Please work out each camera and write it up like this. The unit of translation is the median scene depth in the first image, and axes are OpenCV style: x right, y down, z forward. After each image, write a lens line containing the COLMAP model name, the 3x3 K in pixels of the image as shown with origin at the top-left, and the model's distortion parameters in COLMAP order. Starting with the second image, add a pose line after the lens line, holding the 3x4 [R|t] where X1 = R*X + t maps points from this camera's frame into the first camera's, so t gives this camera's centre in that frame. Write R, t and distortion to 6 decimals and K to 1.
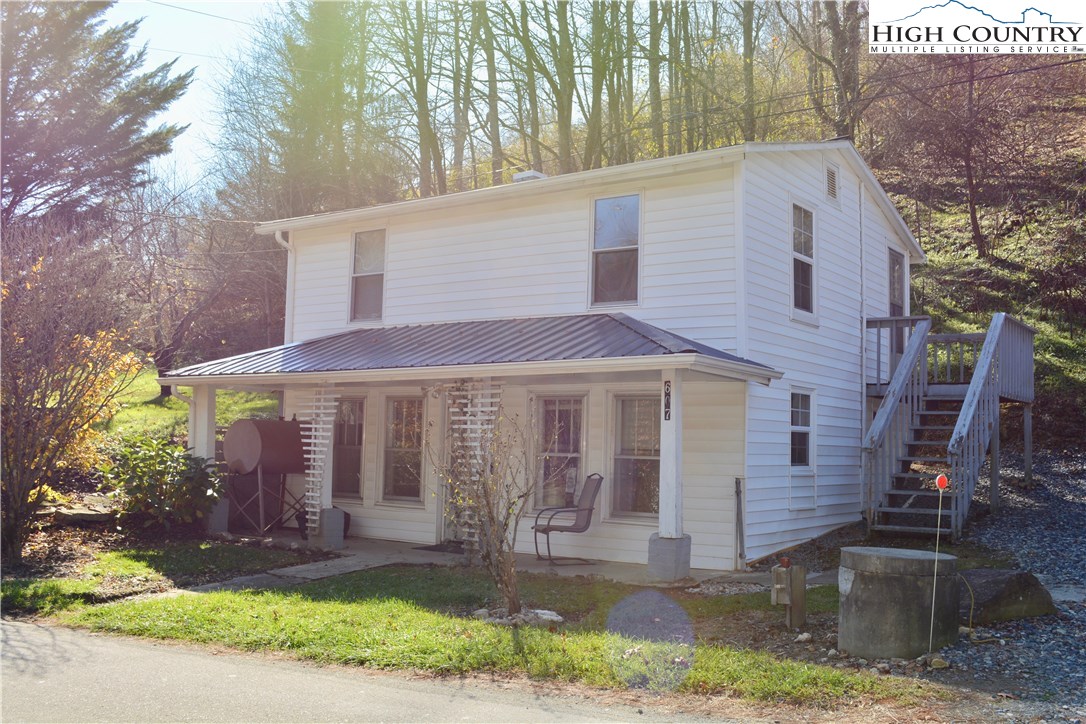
lens RADIAL K [[1022.1, 0, 543.0], [0, 1022.1, 362.0], [0, 0, 1]] dist [-0.069371, 0.020526]
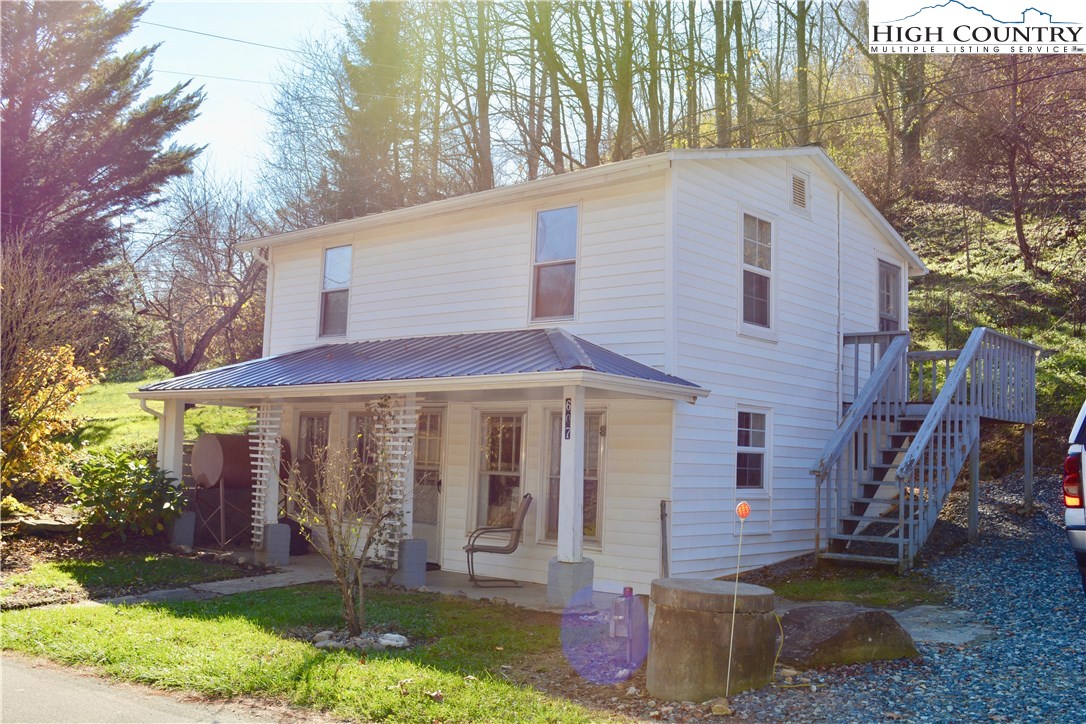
lens RADIAL K [[1022.1, 0, 543.0], [0, 1022.1, 362.0], [0, 0, 1]] dist [-0.069371, 0.020526]
pose [[0.994966, 0.002560, -0.100180, 0.151301], [-0.004238, 0.999854, -0.016537, 0.000389], [0.100123, 0.016878, 0.994832, 0.031528]]
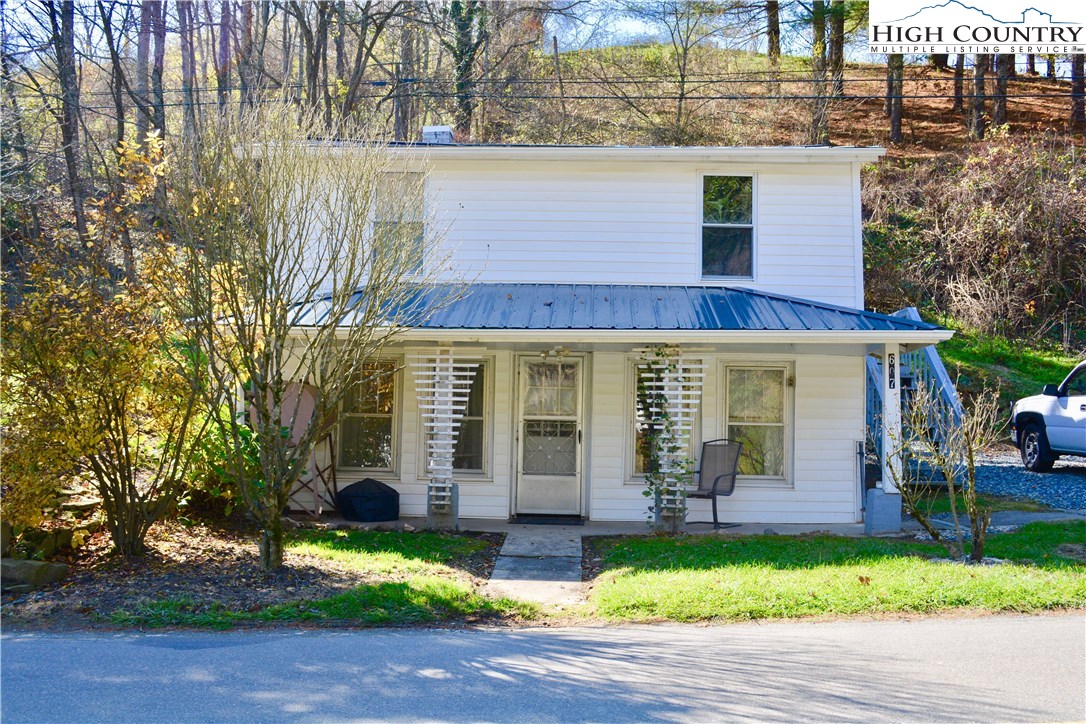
lens RADIAL K [[1022.1, 0, 543.0], [0, 1022.1, 362.0], [0, 0, 1]] dist [-0.069371, 0.020526]
pose [[0.837306, 0.032203, 0.545786, -0.628170], [-0.043883, 0.999002, 0.008378, 0.027285], [-0.544971, -0.030965, 0.837883, 0.213786]]
